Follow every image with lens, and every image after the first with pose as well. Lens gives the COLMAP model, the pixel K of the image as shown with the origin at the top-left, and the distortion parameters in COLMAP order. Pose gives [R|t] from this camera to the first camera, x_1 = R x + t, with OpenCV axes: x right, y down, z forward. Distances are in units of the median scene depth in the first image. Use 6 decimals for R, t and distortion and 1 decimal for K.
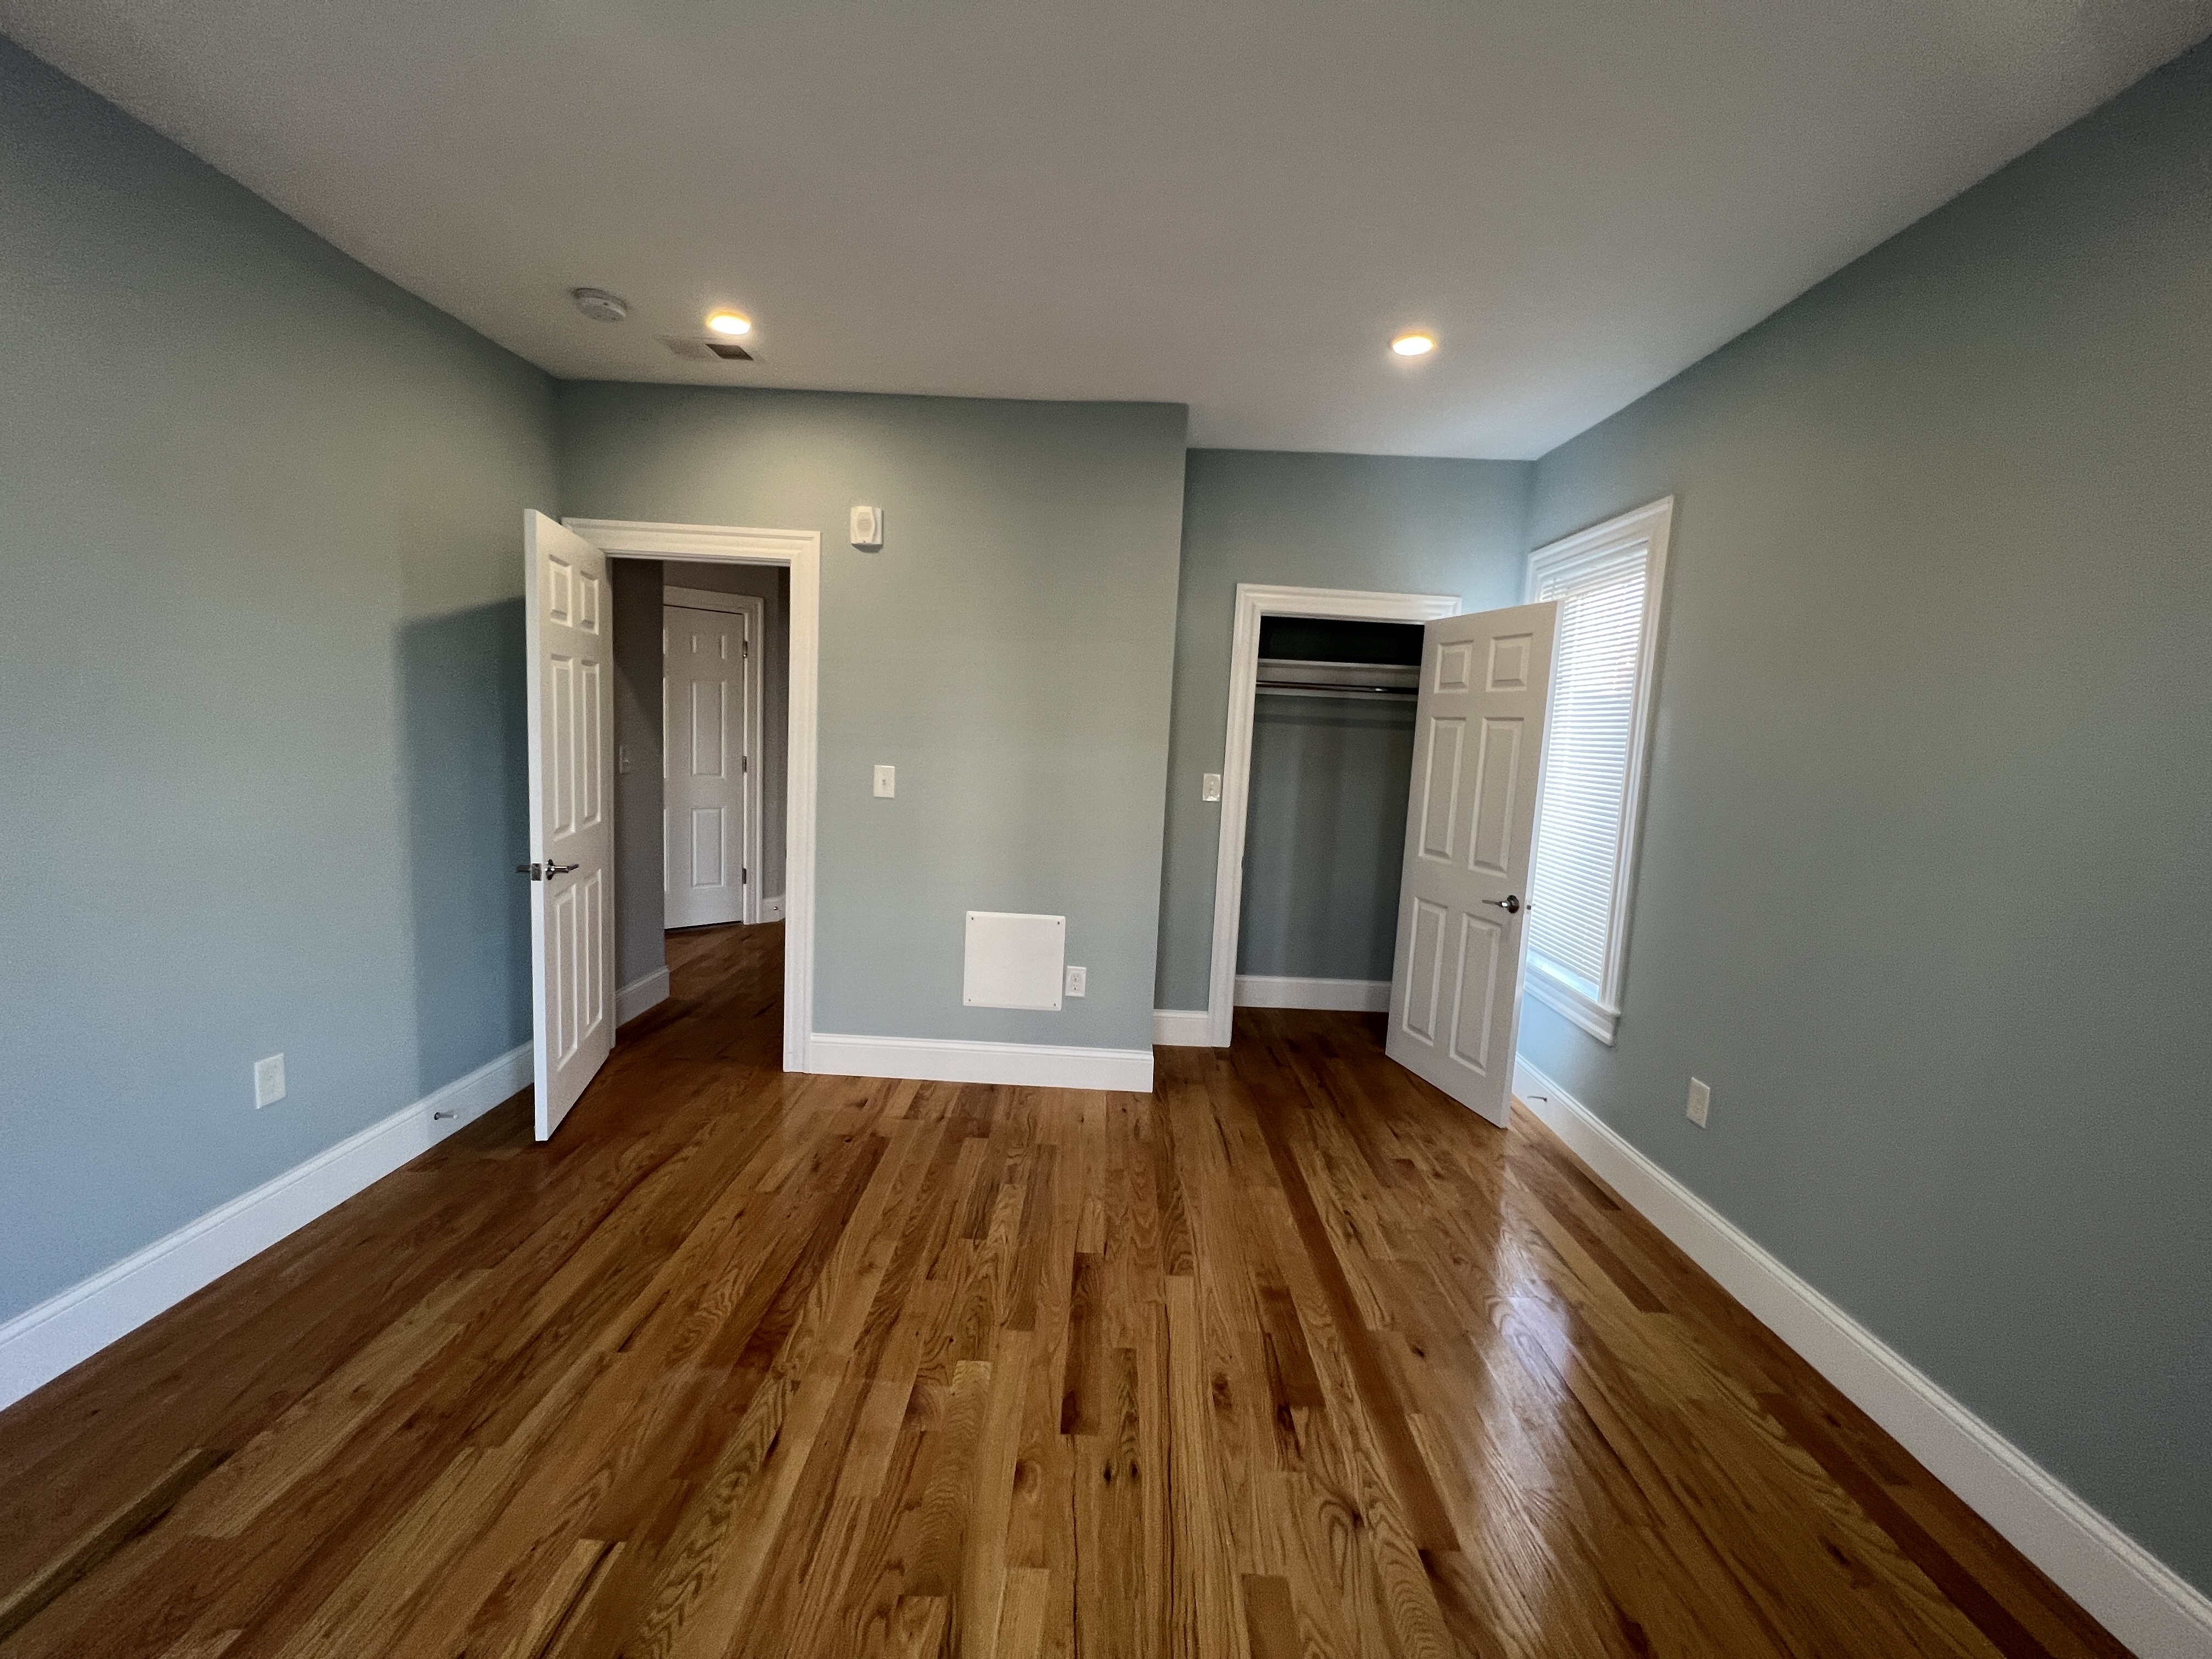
lens RADIAL K [[887.8, 0, 1102.8], [0, 887.8, 828.7], [0, 0, 1]] dist [-0.000692, 0.000690]
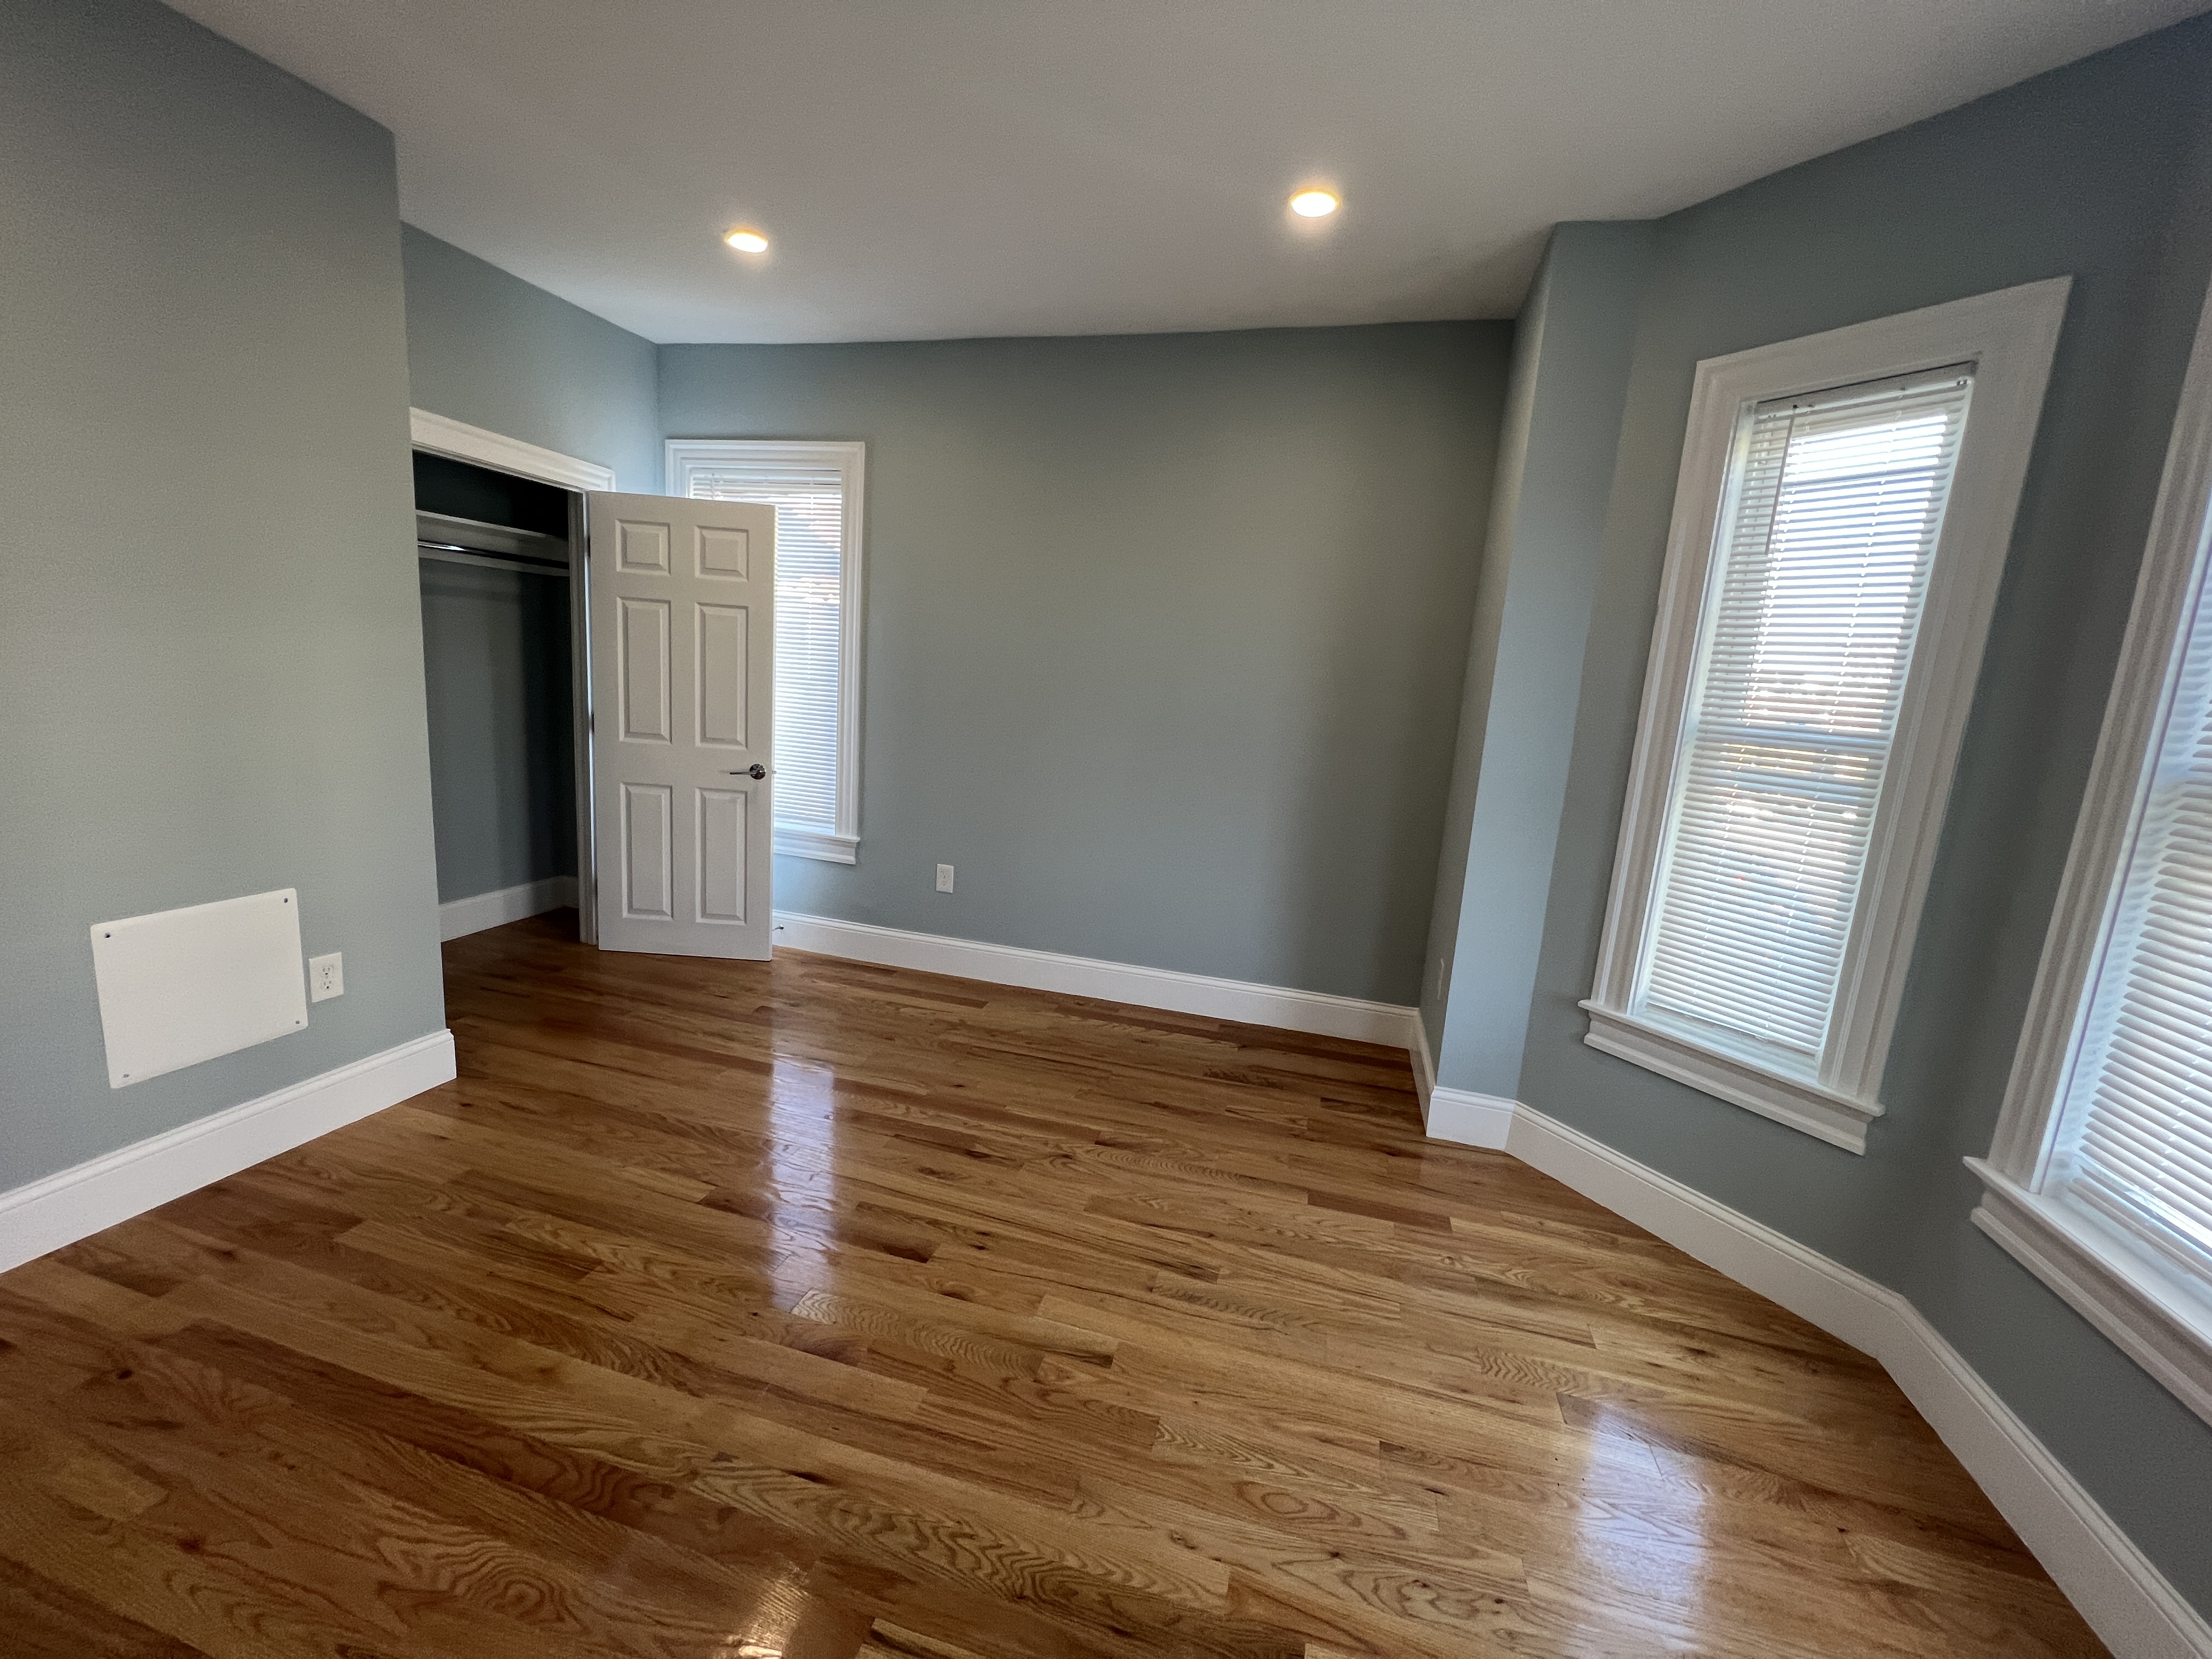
lens RADIAL K [[887.8, 0, 1102.8], [0, 887.8, 828.7], [0, 0, 1]] dist [-0.000692, 0.000690]
pose [[0.257026, -0.199963, 0.945490, -0.666752], [0.051057, 0.979802, 0.193341, -0.053968], [-0.965055, -0.001420, 0.262044, 0.333817]]
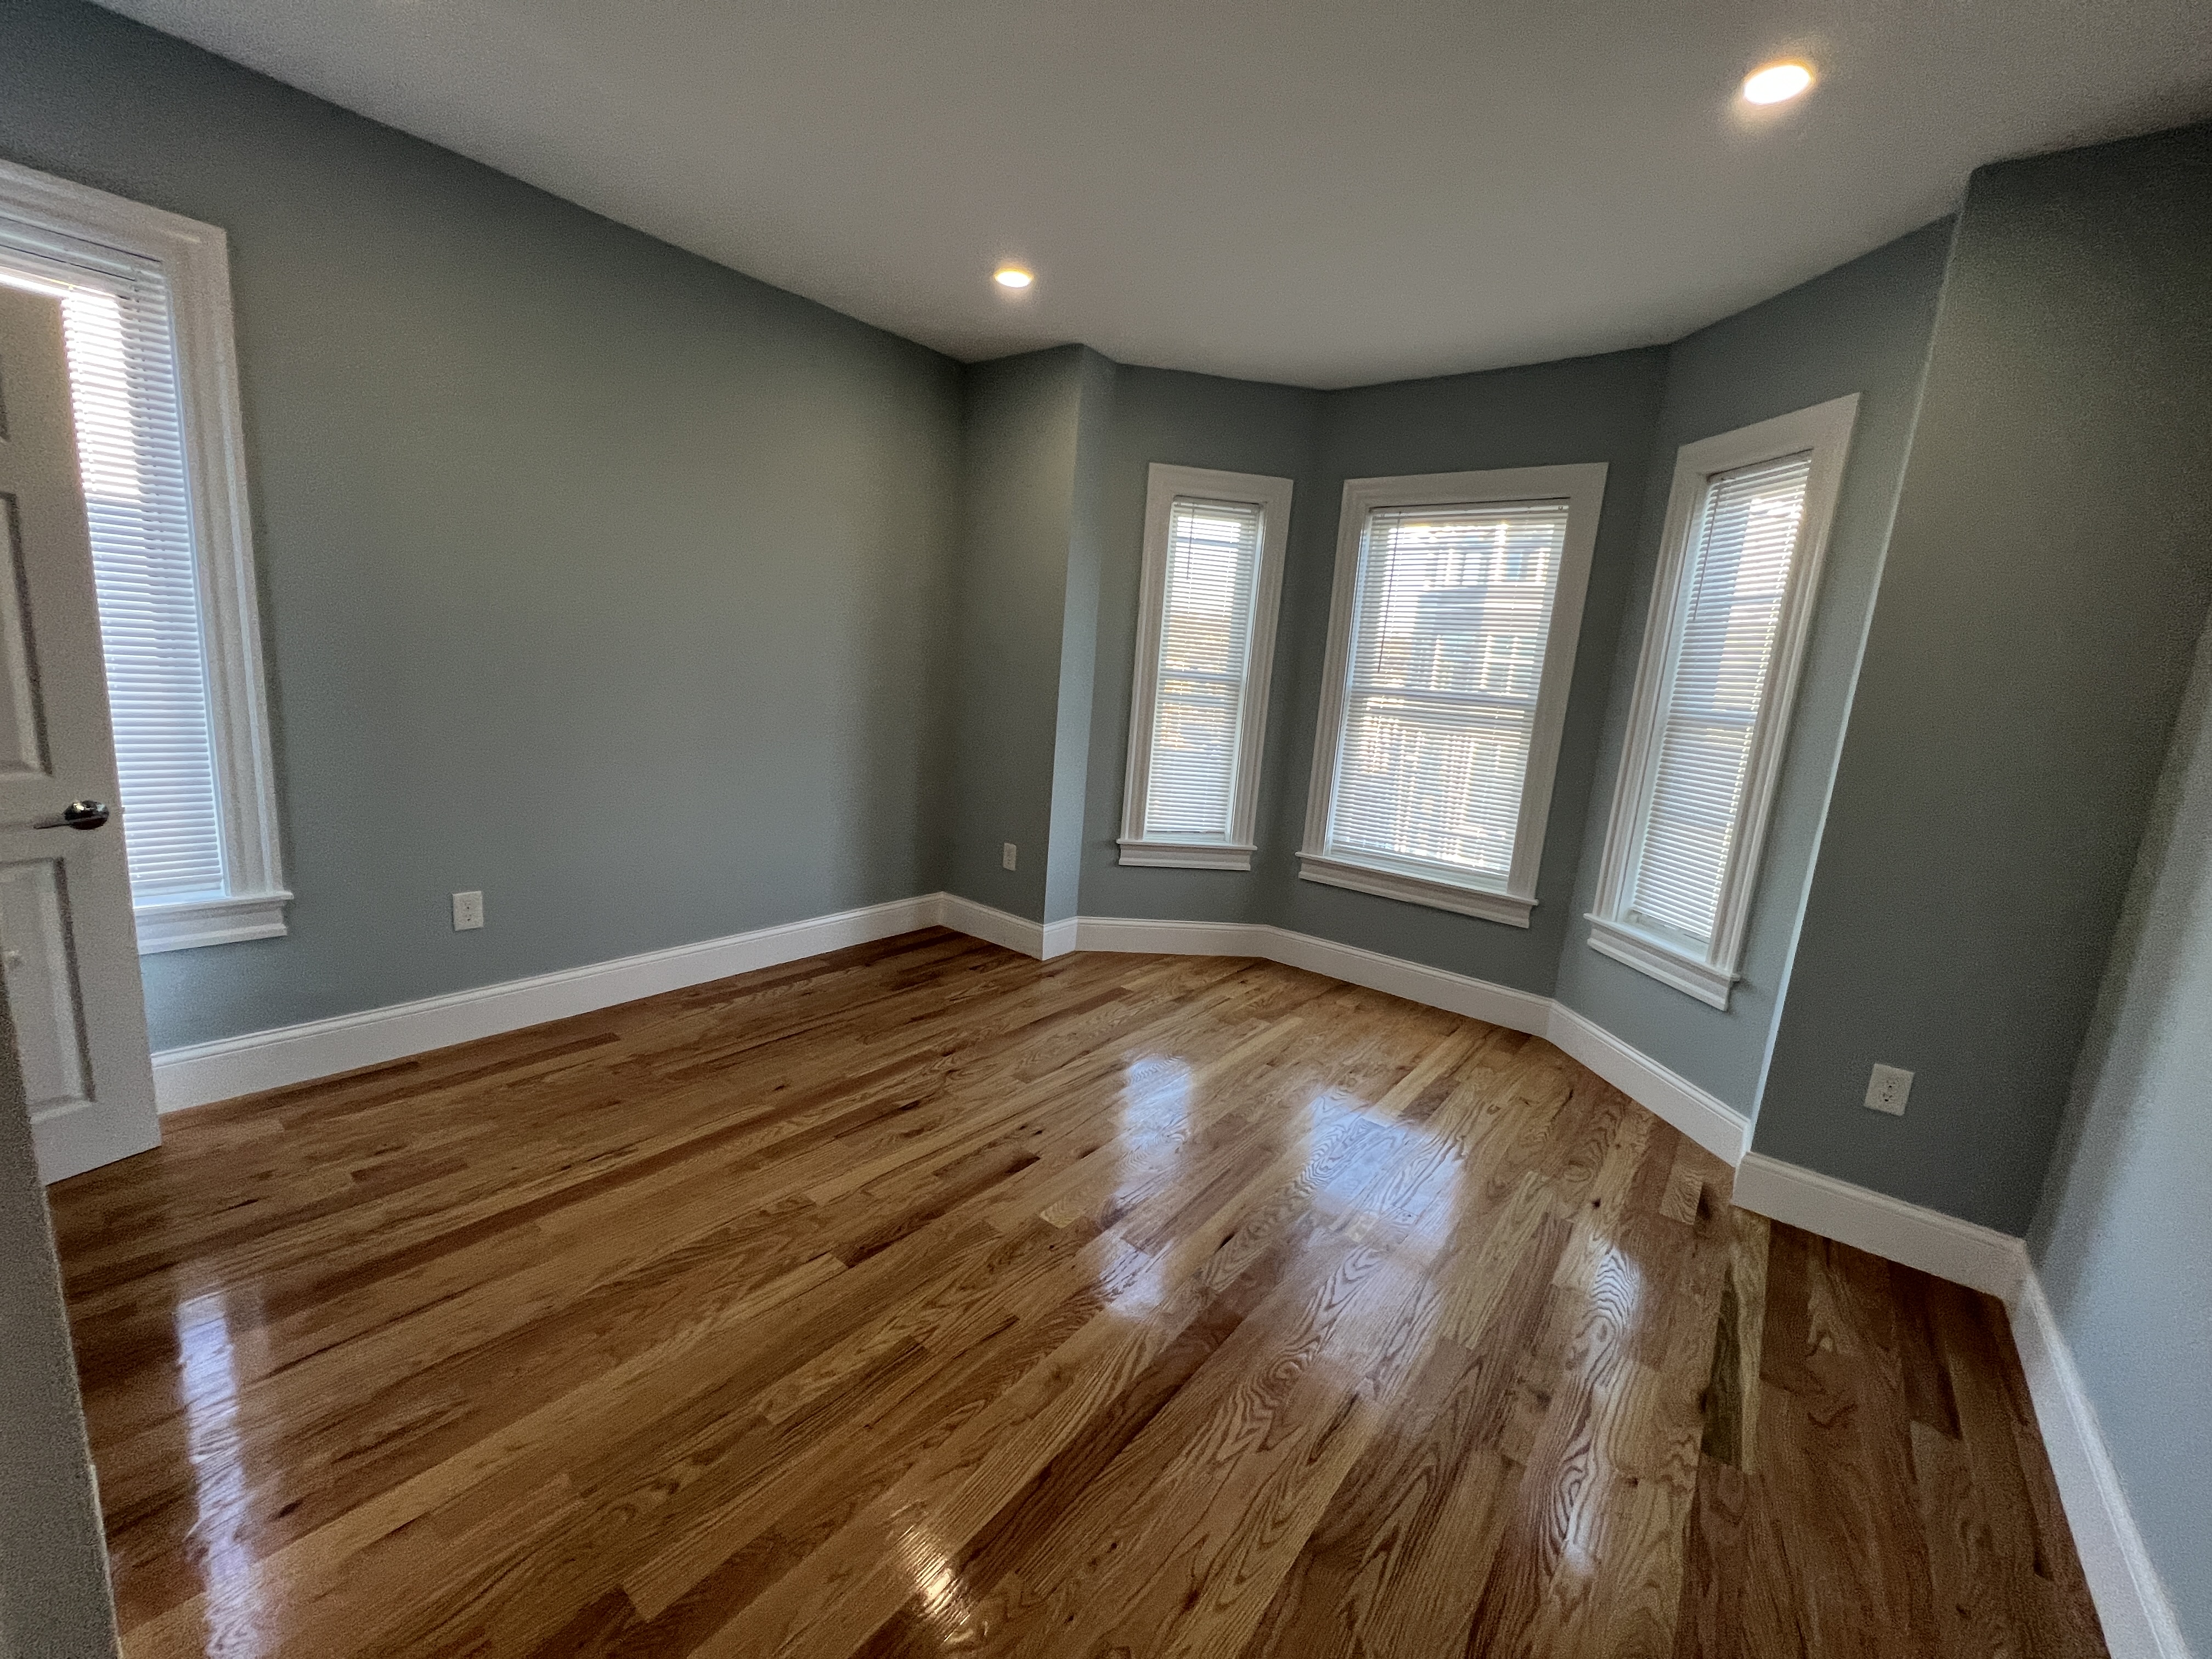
lens RADIAL K [[885.1, 0, 1099.8], [0, 885.1, 828.5], [0, 0, 1]] dist [-0.003068, 0.000390]
pose [[-0.784397, -0.216313, 0.581317, -0.558342], [-0.043356, 0.954046, 0.296506, -0.149078], [-0.618742, 0.207375, -0.757730, 1.302781]]
